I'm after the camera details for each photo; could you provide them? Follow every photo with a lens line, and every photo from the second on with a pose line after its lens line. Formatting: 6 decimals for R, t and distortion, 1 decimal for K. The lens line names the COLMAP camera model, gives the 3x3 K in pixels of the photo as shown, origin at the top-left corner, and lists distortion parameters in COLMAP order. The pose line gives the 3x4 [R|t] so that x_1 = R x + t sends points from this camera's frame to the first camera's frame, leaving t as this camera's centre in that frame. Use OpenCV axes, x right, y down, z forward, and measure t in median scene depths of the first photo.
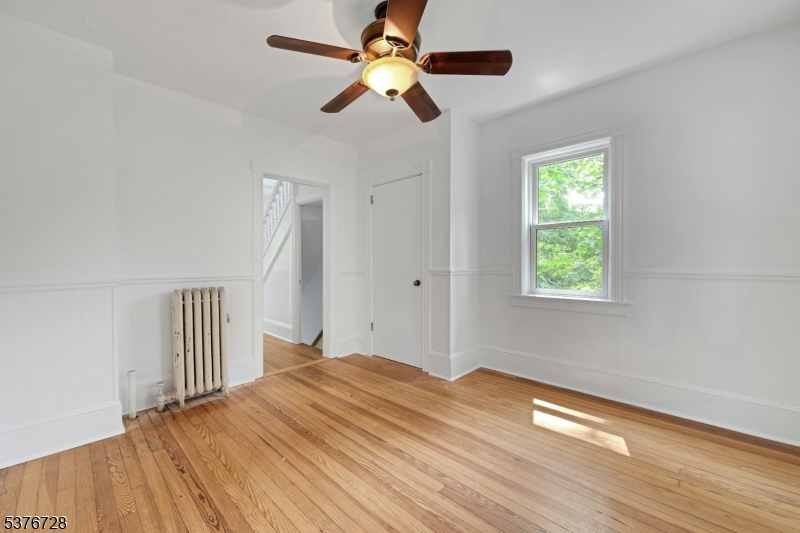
lens RADIAL K [[331.1, 0, 392.9], [0, 331.1, 262.7], [0, 0, 1]] dist [-0.000359, 0.000007]
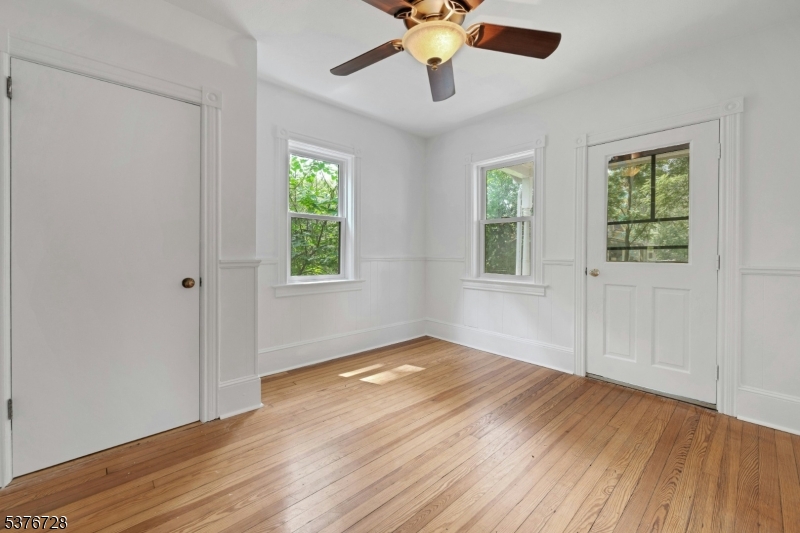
lens RADIAL K [[326.3, 0, 408.7], [0, 326.3, 253.8], [0, 0, 1]] dist [0.000643, 0.000078]
pose [[0.022872, -0.002604, 0.999735, -0.713536], [-0.003354, 0.999991, 0.002681, 0.008221], [-0.999733, -0.003414, 0.022863, 0.828643]]
